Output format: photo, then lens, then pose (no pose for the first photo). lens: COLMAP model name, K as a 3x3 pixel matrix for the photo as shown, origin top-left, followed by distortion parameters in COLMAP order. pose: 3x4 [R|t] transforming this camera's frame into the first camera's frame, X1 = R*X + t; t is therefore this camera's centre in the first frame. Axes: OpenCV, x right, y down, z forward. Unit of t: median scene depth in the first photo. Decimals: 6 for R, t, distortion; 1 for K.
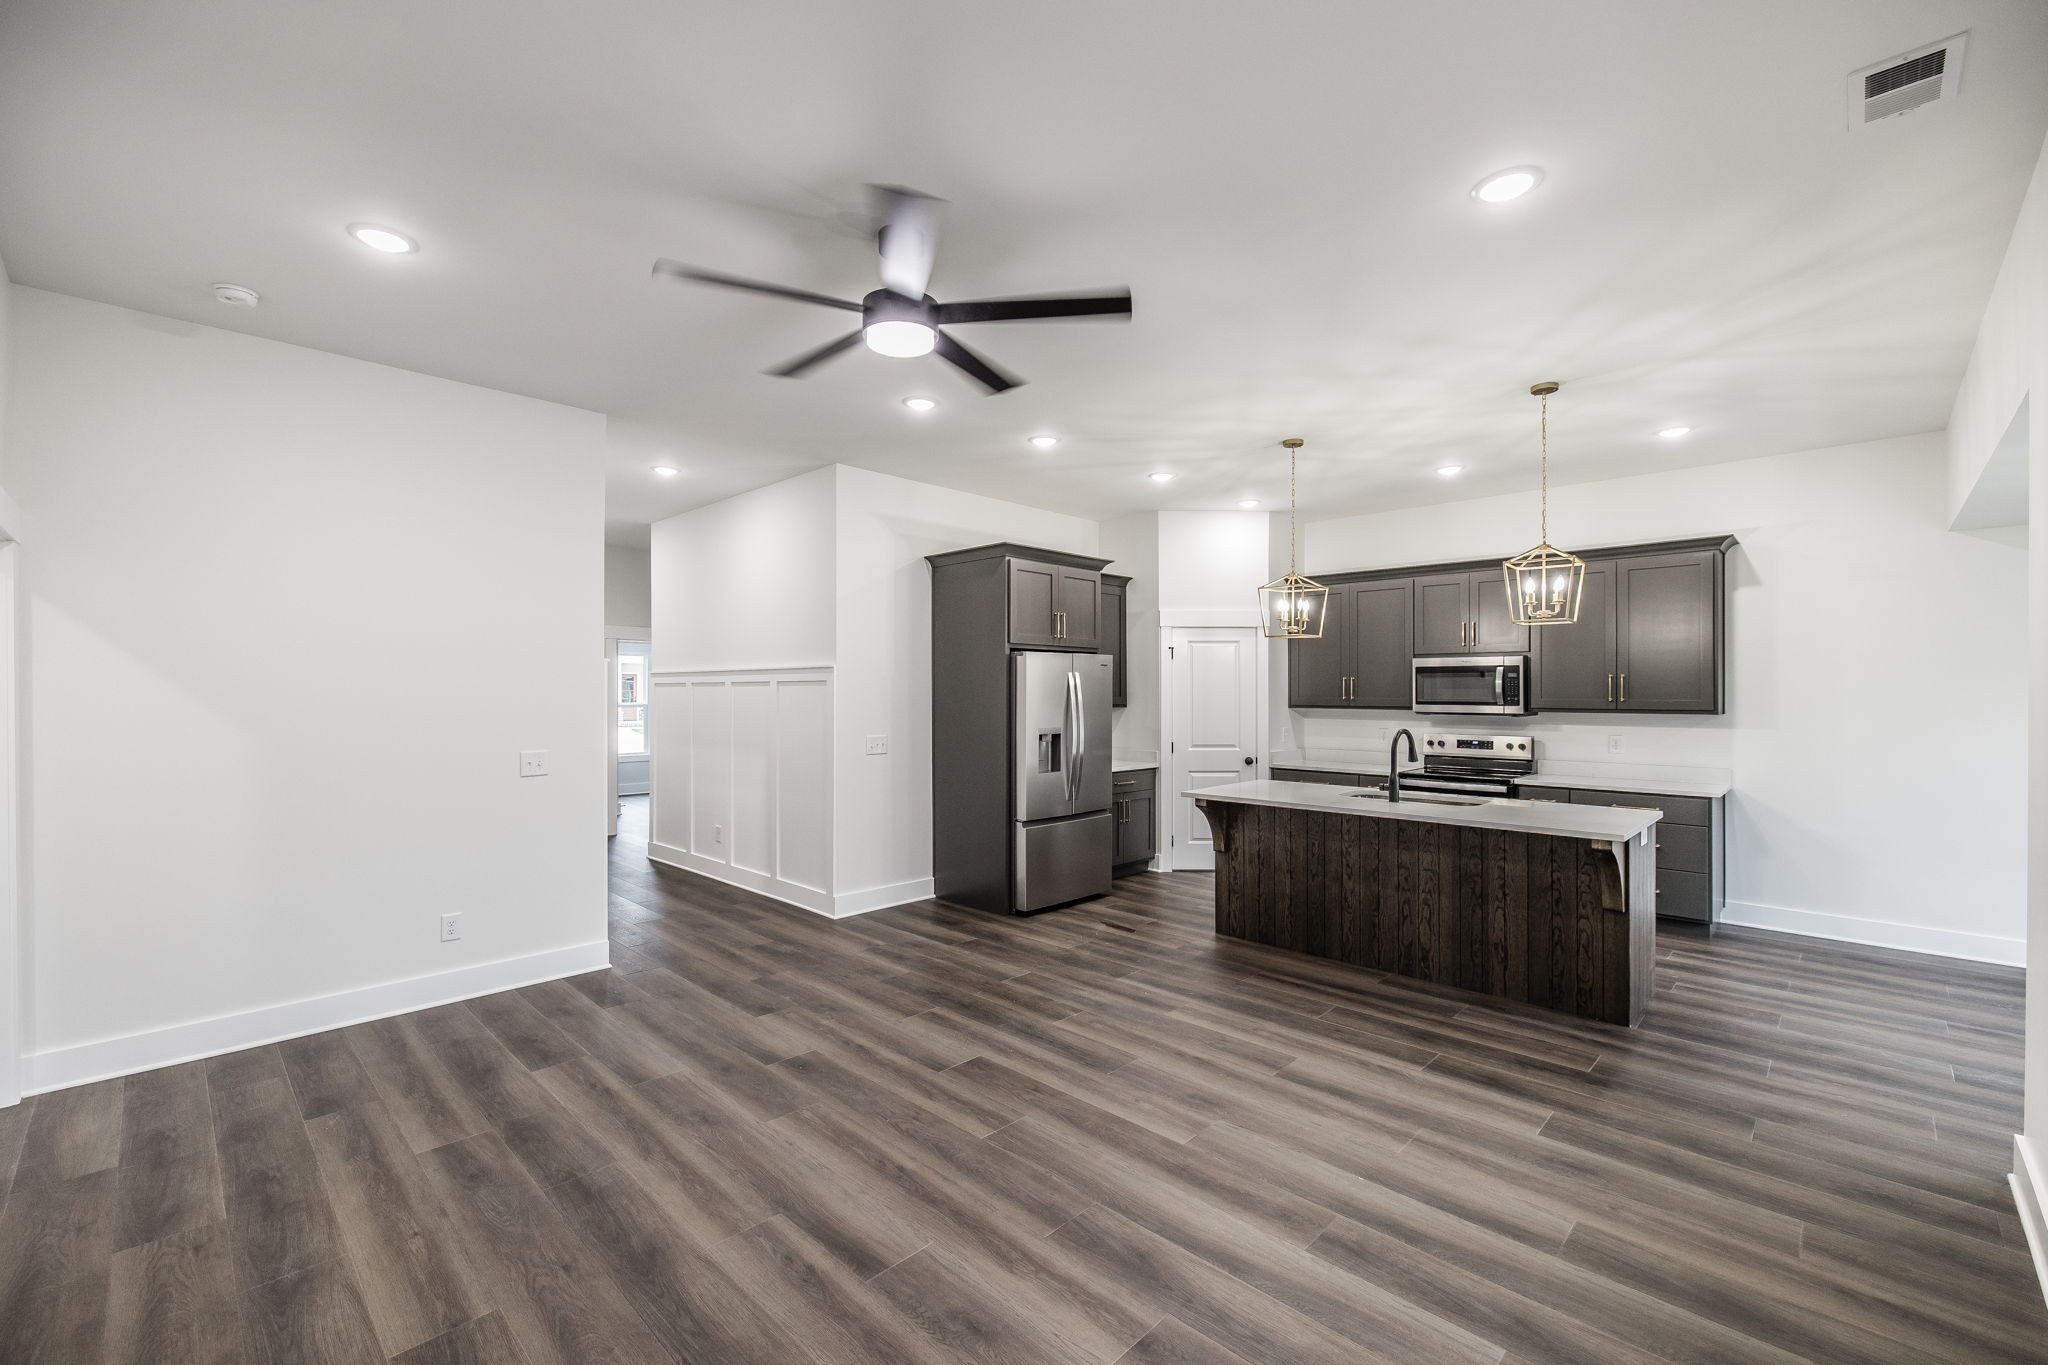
lens RADIAL K [[859.9, 0, 1014.9], [0, 859.9, 691.6], [0, 0, 1]] dist [-0.000978, -0.001213]
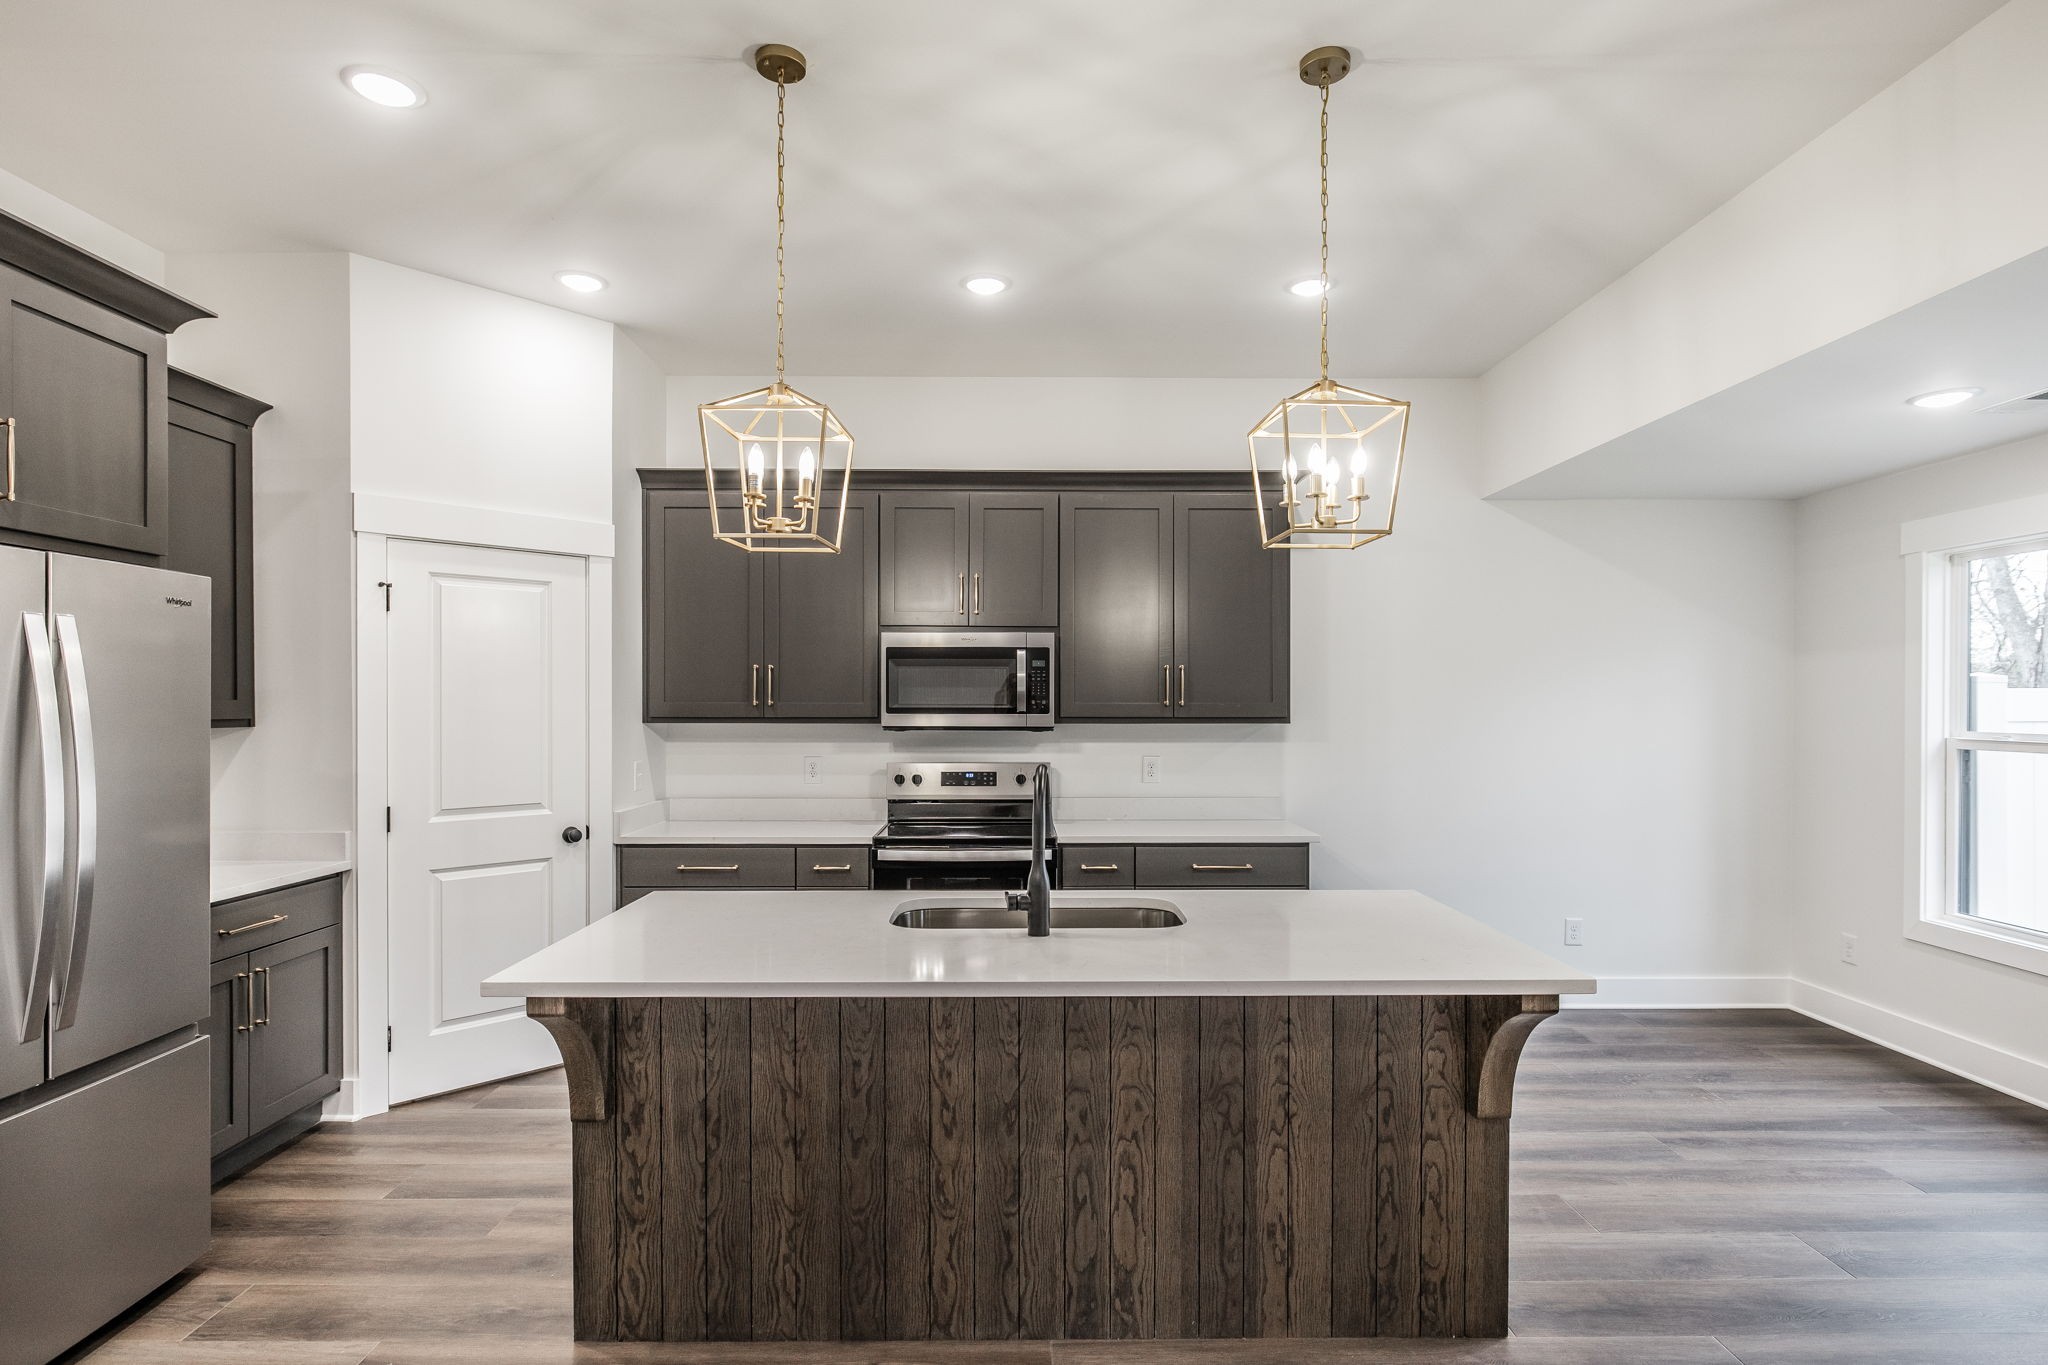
lens RADIAL K [[1033.4, 0, 1035.1], [0, 1033.4, 708.8], [0, 0, 1]] dist [-0.005836, -0.000512]
pose [[0.703471, -0.003844, 0.710713, 0.070817], [0.000557, 0.999988, 0.004858, 0.012224], [-0.710723, -0.003022, 0.703465, 0.636533]]
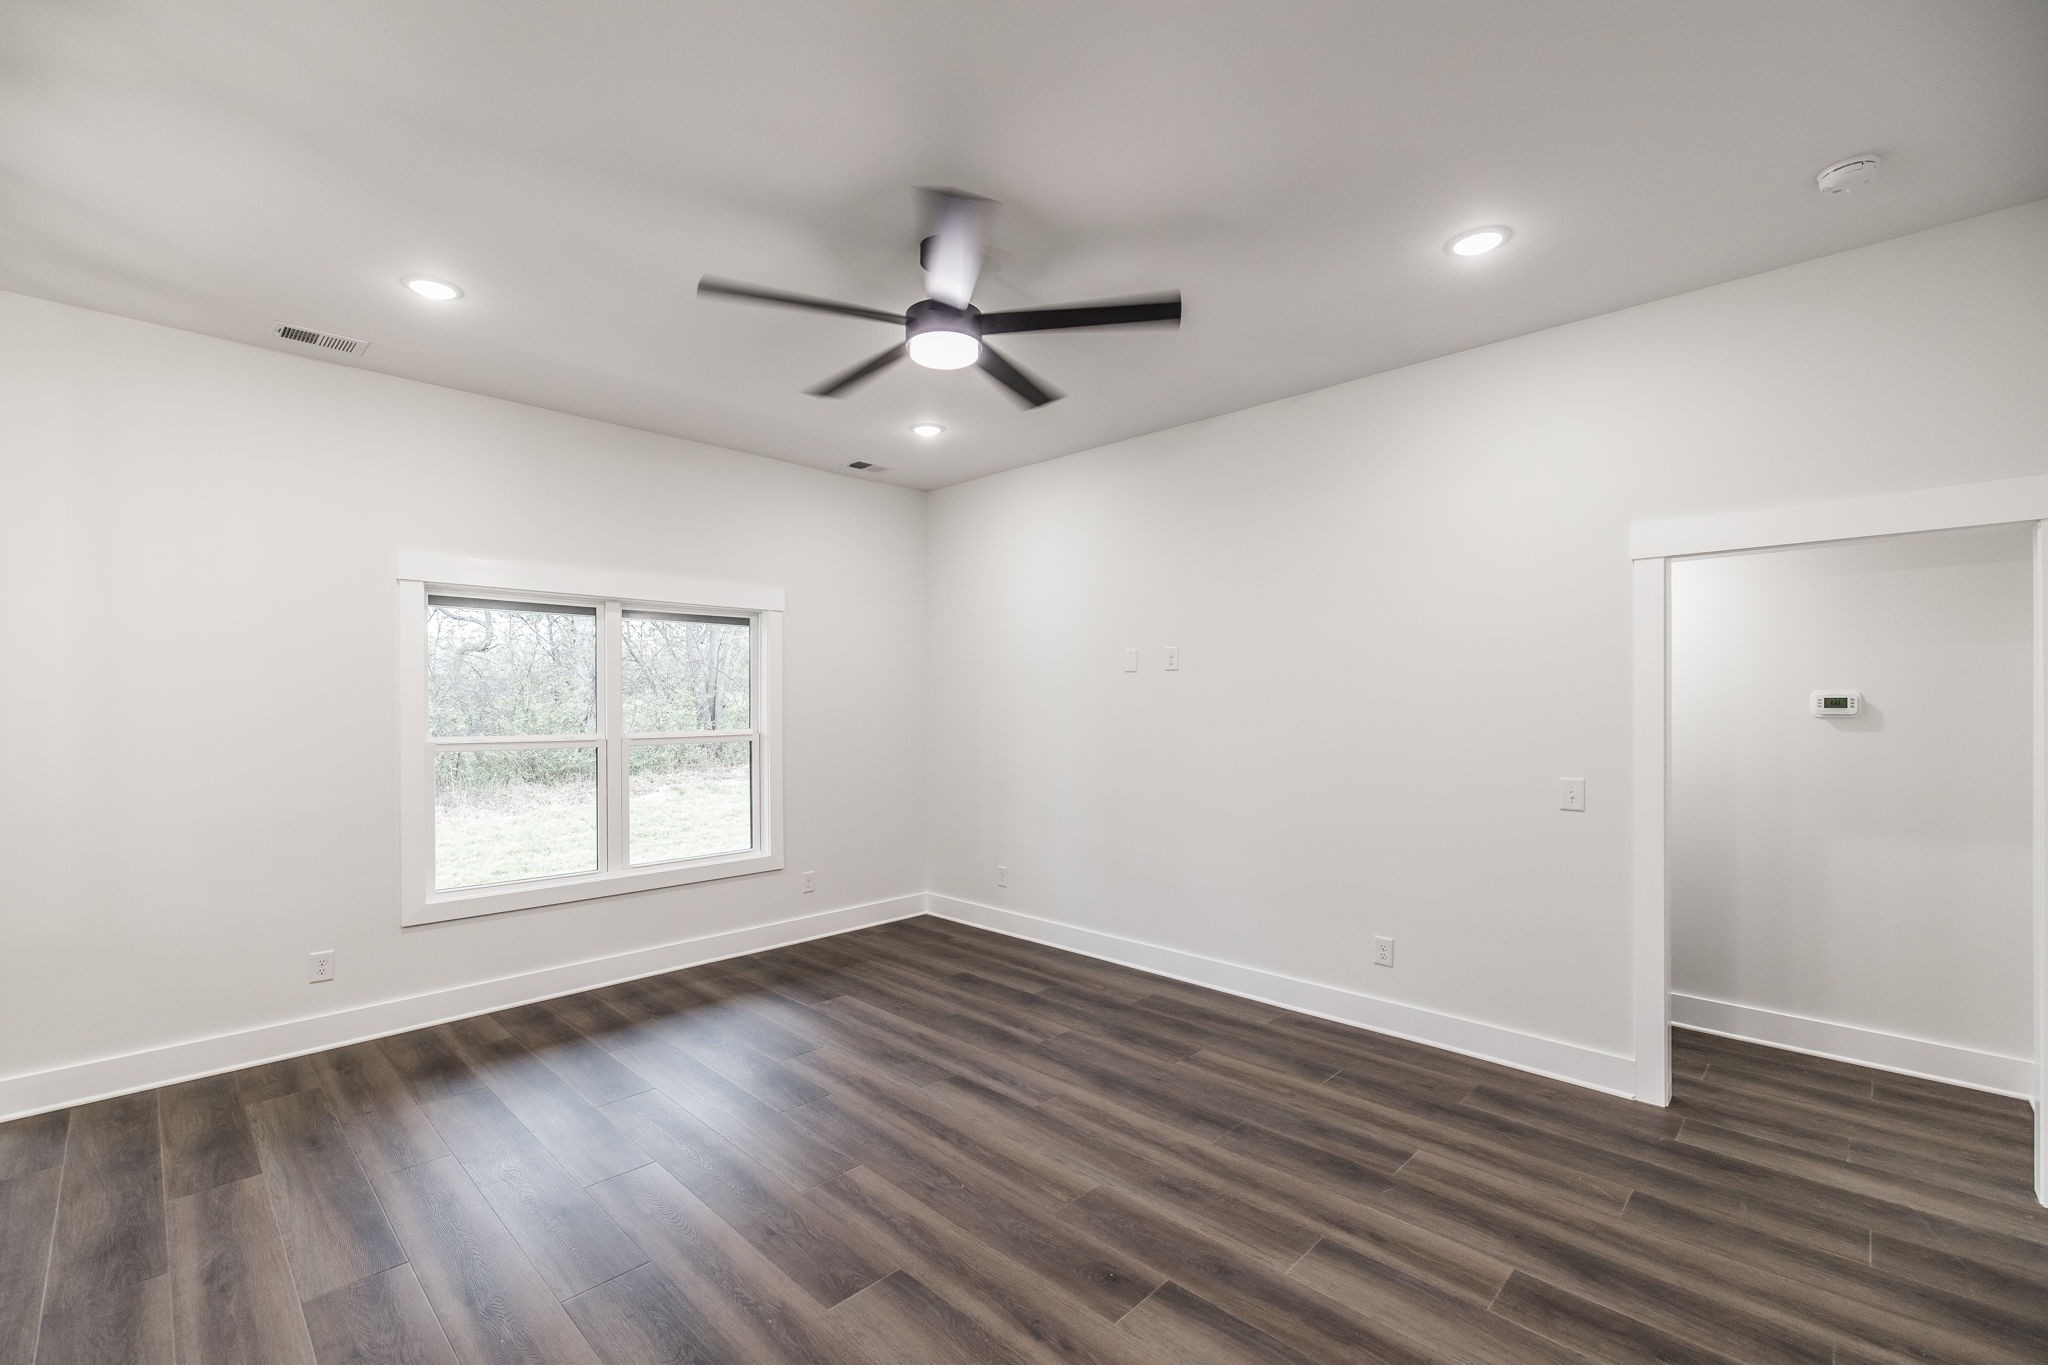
lens RADIAL K [[859.9, 0, 1006.6], [0, 859.9, 693.5], [0, 0, 1]] dist [-0.000978, -0.001213]
pose [[-0.999994, 0.000498, 0.003451, -0.125477], [0.000451, 0.999906, -0.013721, 0.005256], [-0.003458, -0.013720, -0.999900, 1.208349]]
